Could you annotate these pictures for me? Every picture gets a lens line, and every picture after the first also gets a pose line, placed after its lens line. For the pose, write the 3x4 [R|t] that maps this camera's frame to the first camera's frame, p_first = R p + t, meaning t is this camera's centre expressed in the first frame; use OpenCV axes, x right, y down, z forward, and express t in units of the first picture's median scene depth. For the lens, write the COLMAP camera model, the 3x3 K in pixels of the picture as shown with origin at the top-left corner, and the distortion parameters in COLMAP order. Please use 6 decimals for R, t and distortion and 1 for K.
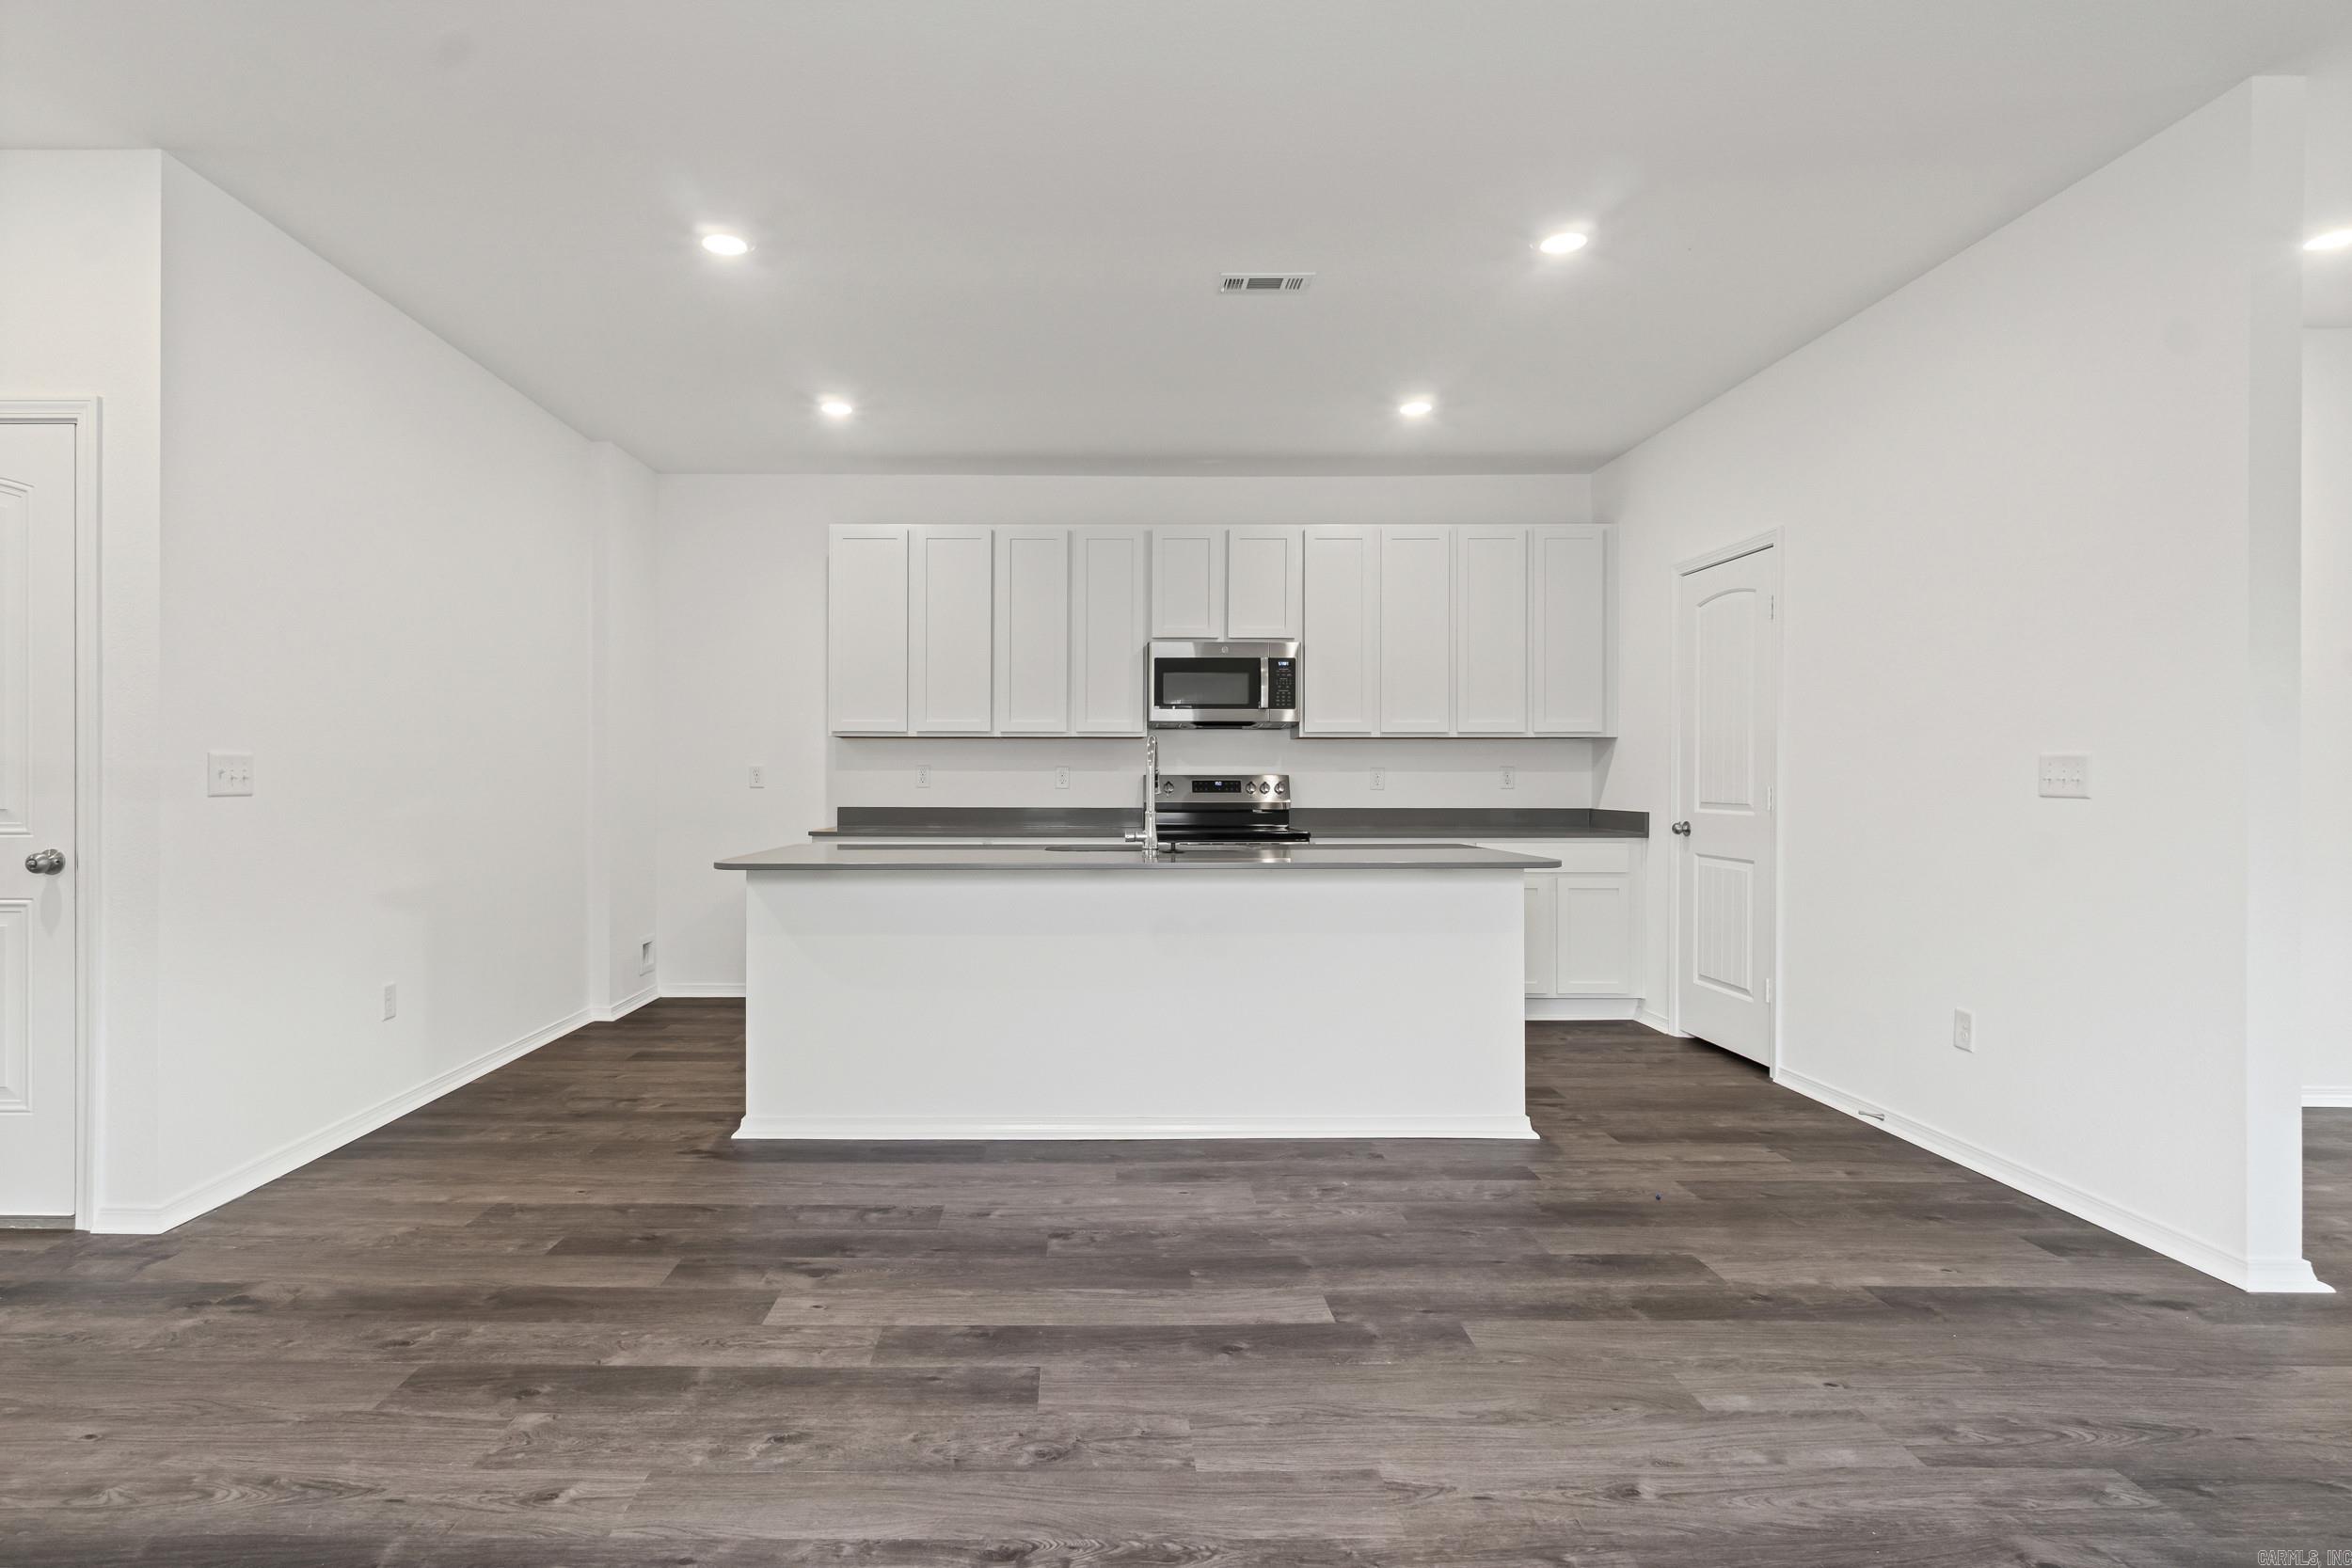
lens RADIAL K [[1159.7, 0, 1176.0], [0, 1159.7, 784.0], [0, 0, 1]] dist [-0.002207, -0.000882]
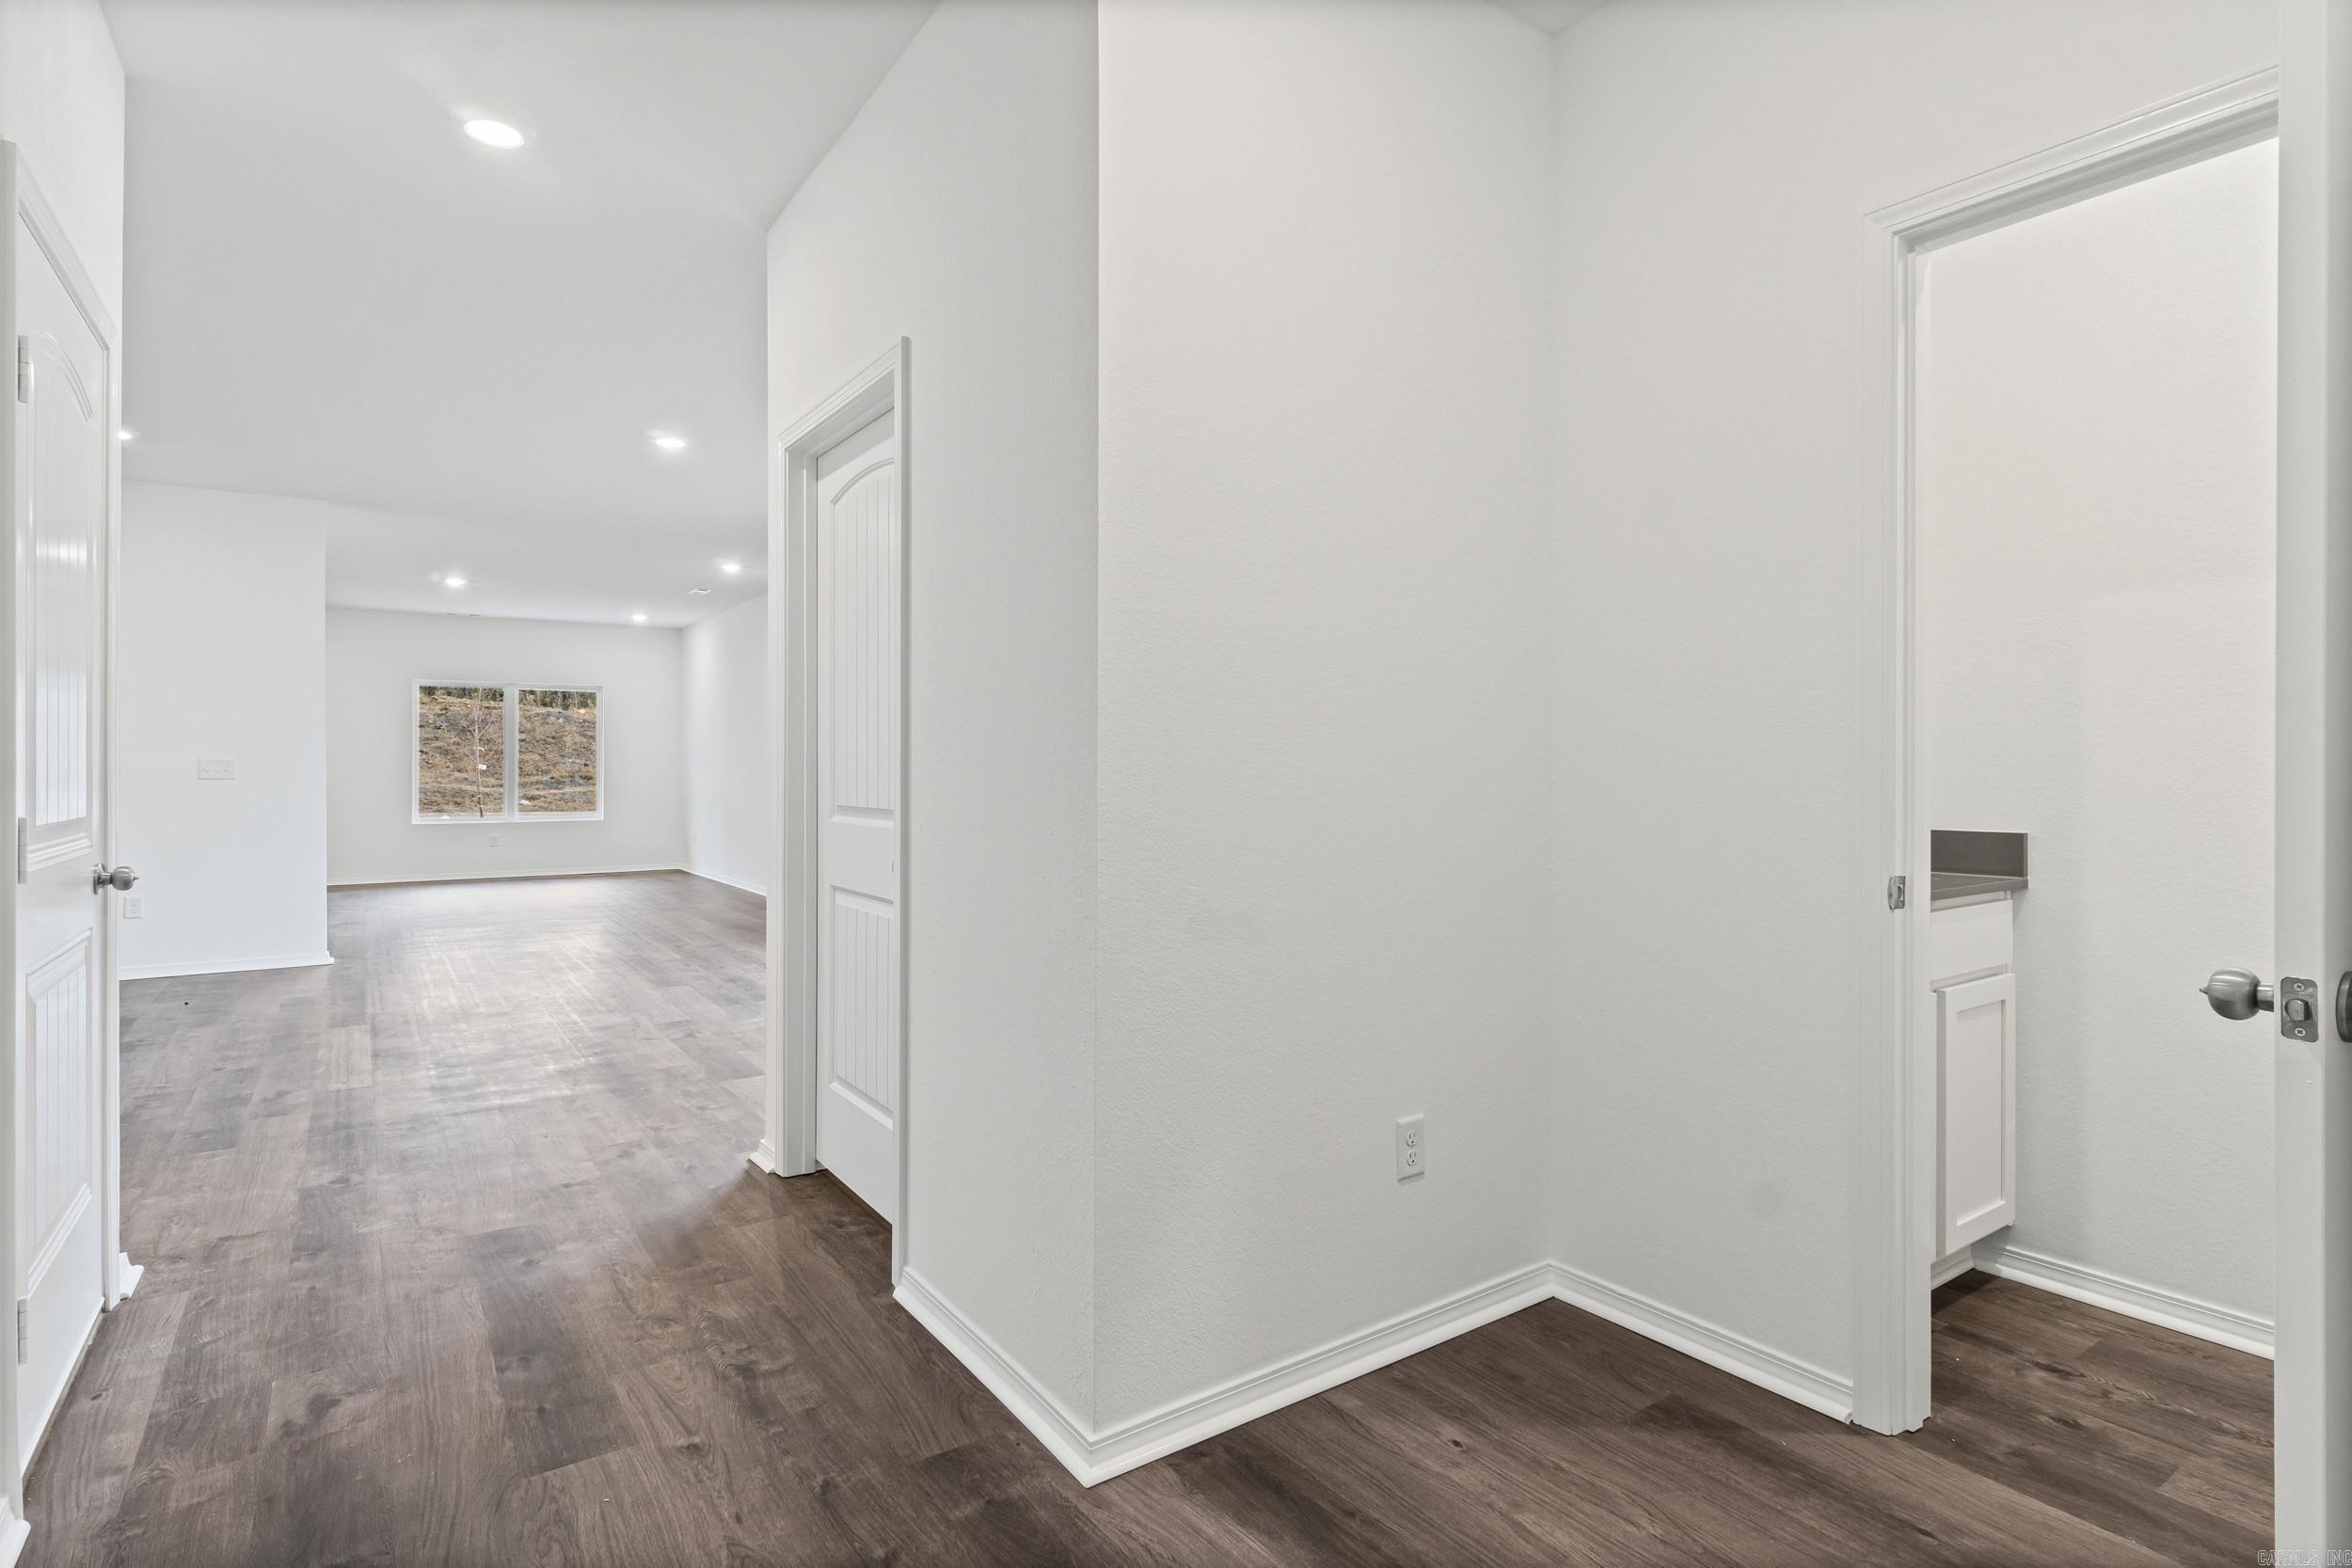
lens RADIAL K [[1159.7, 0, 1176.0], [0, 1159.7, 784.0], [0, 0, 1]] dist [-0.002207, -0.000882]
pose [[-0.555743, -0.007683, 0.831319, -0.998772], [-0.000724, 0.999961, 0.008758, 0.001121], [-0.831354, 0.004265, -0.555727, 0.398319]]
